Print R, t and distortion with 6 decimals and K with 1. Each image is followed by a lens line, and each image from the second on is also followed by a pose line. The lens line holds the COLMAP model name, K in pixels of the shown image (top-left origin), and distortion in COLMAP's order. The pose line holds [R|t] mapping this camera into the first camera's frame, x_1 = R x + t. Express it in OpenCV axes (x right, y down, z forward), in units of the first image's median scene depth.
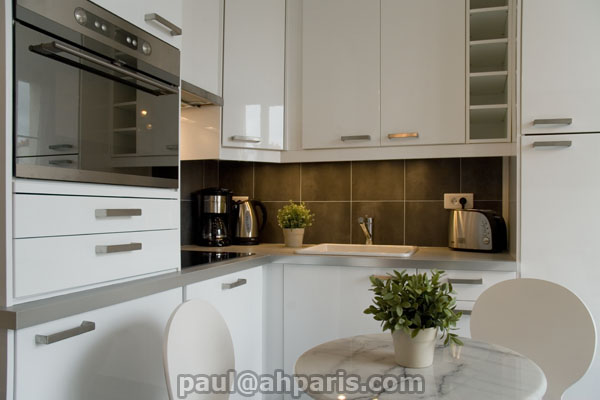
lens RADIAL K [[477.5, 0, 300.9], [0, 477.5, 213.3], [0, 0, 1]] dist [-0.107550, 0.082482]
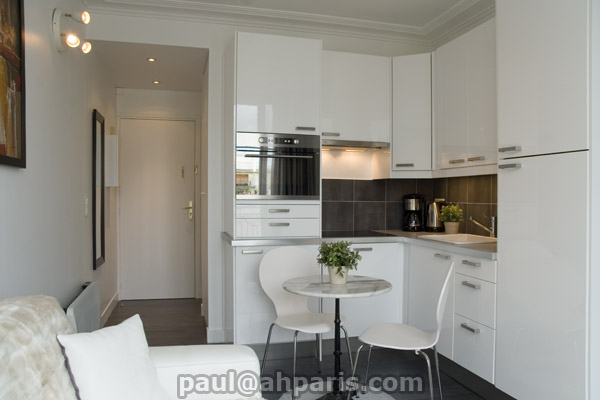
lens RADIAL K [[488.3, 0, 300.0], [0, 488.3, 200.0], [0, 0, 1]] dist [-0.006380, -0.003043]
pose [[0.551552, 0.007361, -0.834108, 1.033326], [-0.009640, 0.999951, 0.002451, -0.036828], [0.834085, 0.006689, 0.551595, -0.206556]]
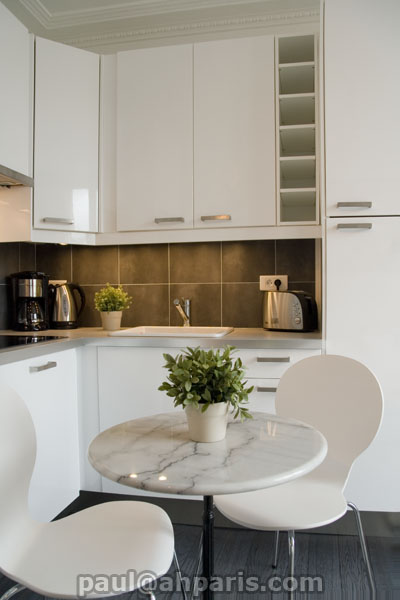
lens RADIAL K [[477.5, 0, 199.2], [0, 477.5, 307.9], [0, 0, 1]] dist [-0.107550, 0.082482]
pose [[0.993152, -0.012174, 0.116194, 0.055833], [0.010334, 0.999812, 0.016426, 0.010479], [-0.116372, -0.015112, 0.993091, -0.006972]]
